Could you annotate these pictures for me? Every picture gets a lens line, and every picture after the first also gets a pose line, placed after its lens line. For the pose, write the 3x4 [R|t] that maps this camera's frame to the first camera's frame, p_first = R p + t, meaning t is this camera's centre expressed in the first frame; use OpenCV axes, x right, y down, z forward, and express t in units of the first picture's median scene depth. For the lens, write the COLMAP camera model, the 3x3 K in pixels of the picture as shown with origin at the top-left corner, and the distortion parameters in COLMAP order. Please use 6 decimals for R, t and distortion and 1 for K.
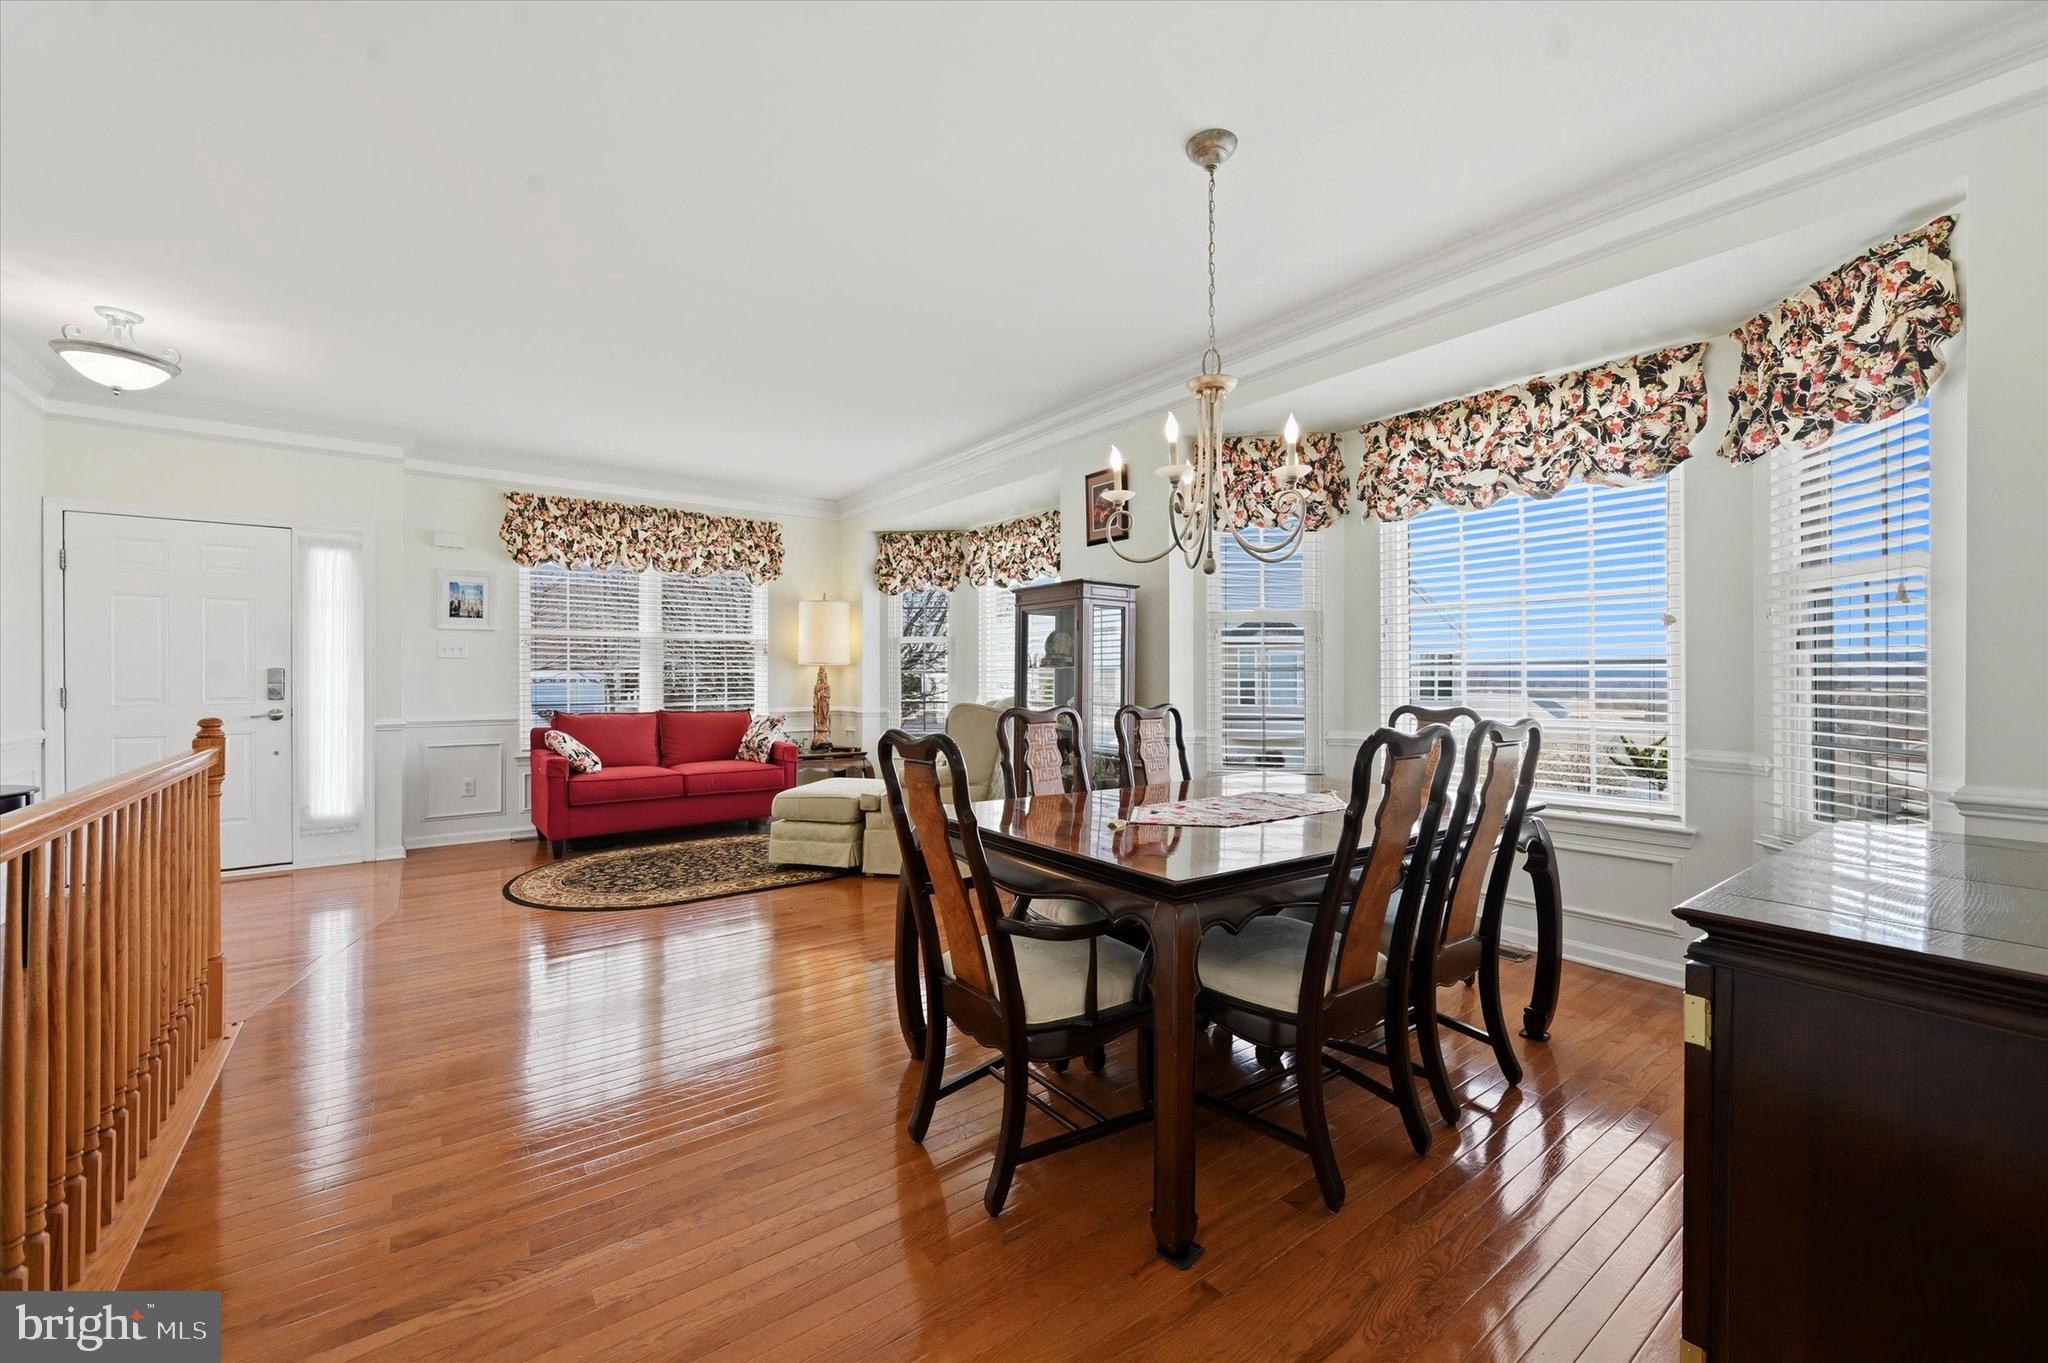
lens RADIAL K [[799.9, 0, 1027.1], [0, 799.9, 678.4], [0, 0, 1]] dist [0.000031, 0.000702]
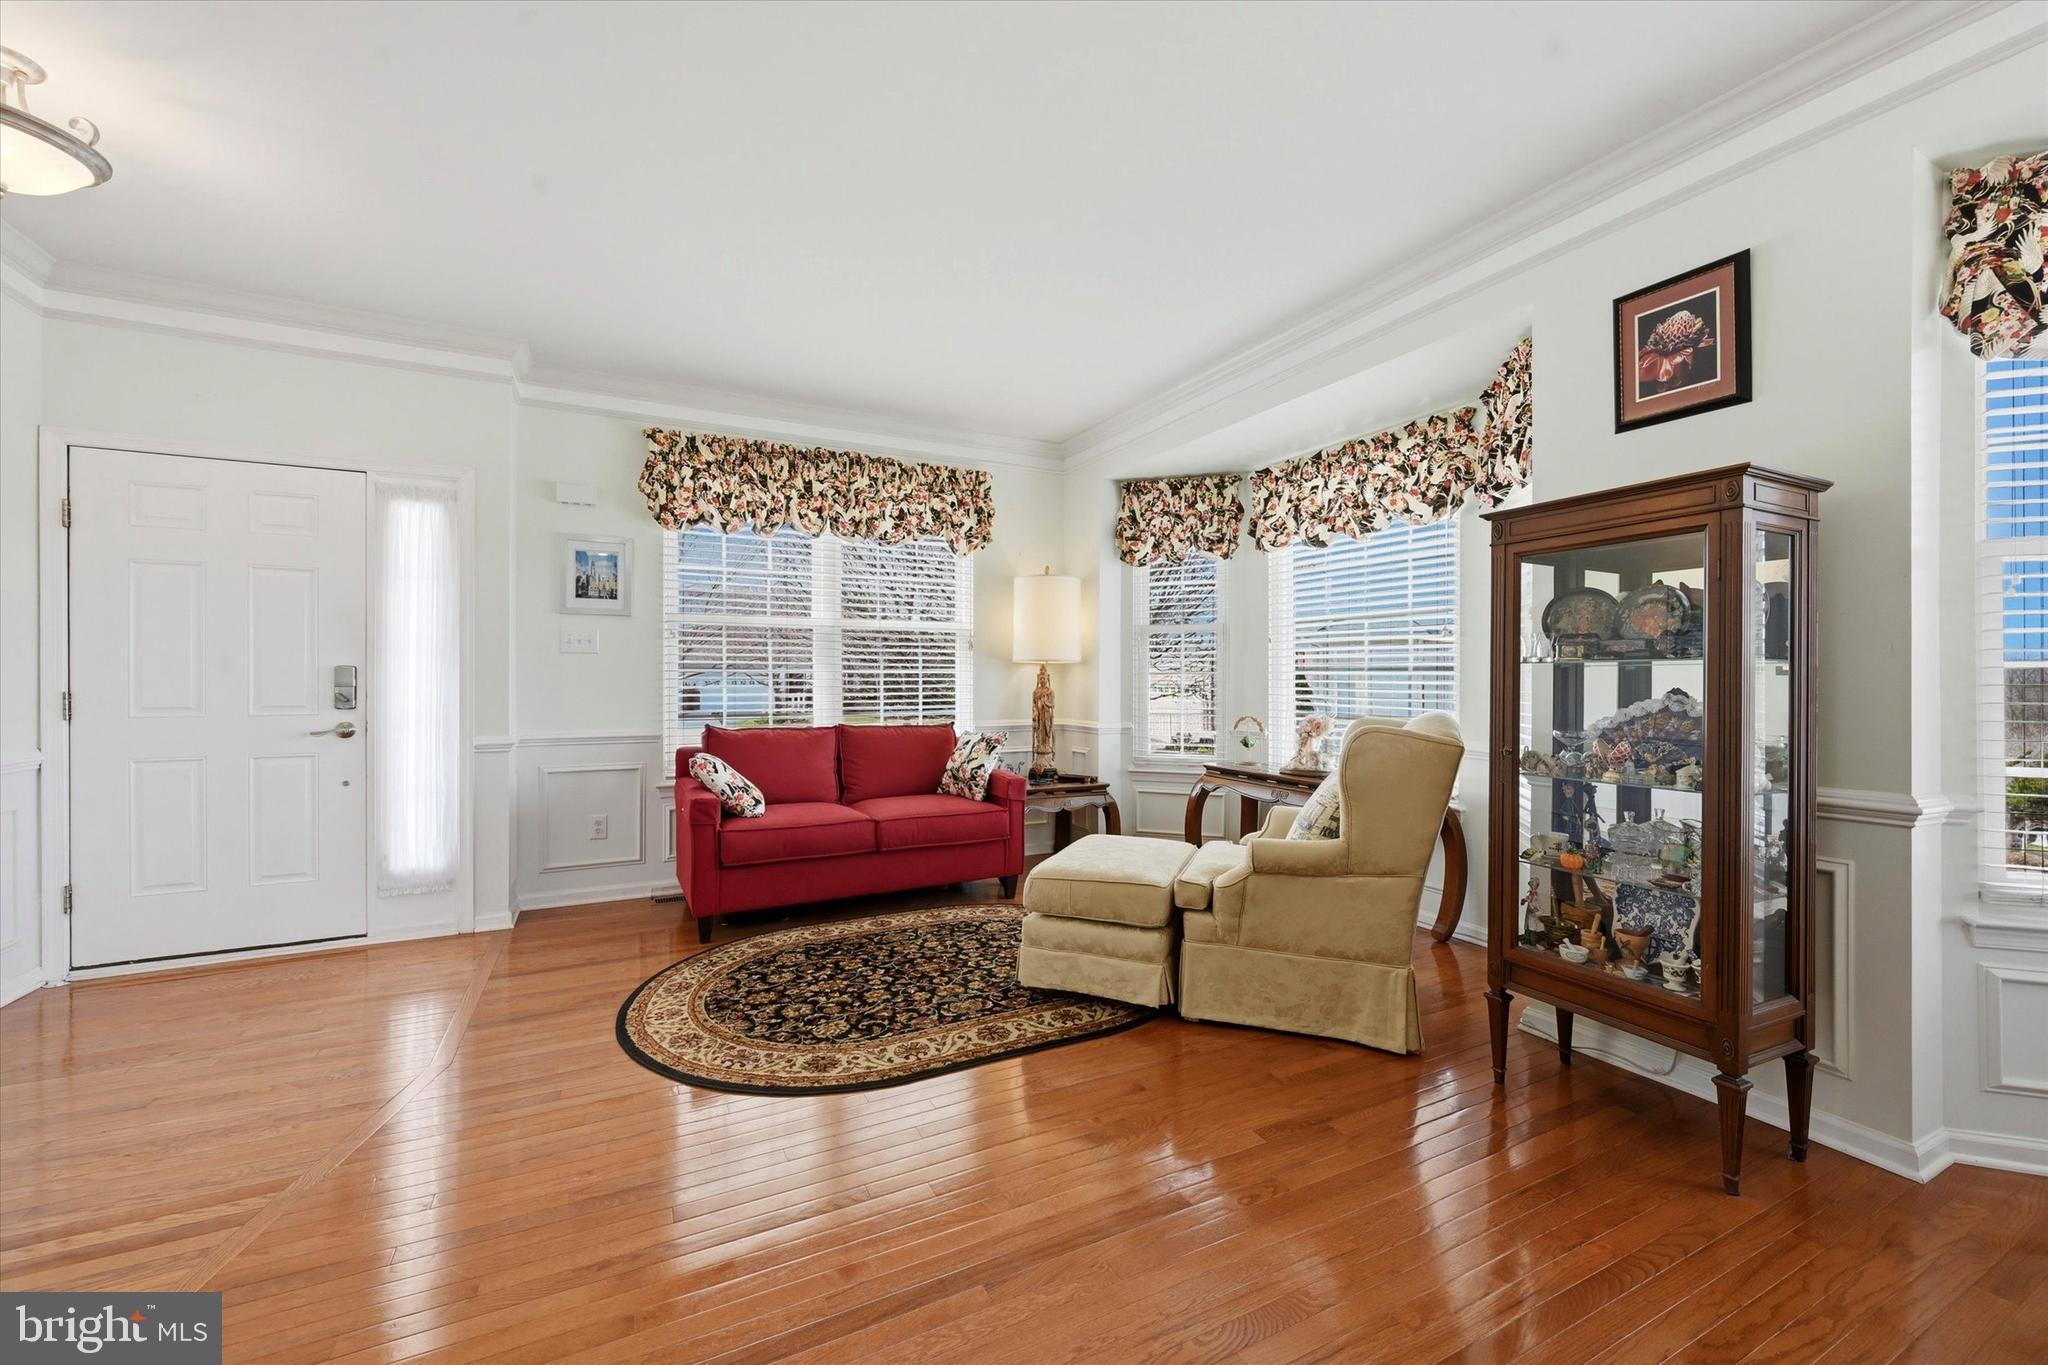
lens RADIAL K [[799.9, 0, 1033.4], [0, 799.9, 682.3], [0, 0, 1]] dist [0.000031, 0.000702]
pose [[0.985667, 0.002370, -0.168685, -0.168244], [-0.002184, 0.999997, 0.001288, -0.000051], [0.168688, -0.000901, 0.985669, 0.322036]]
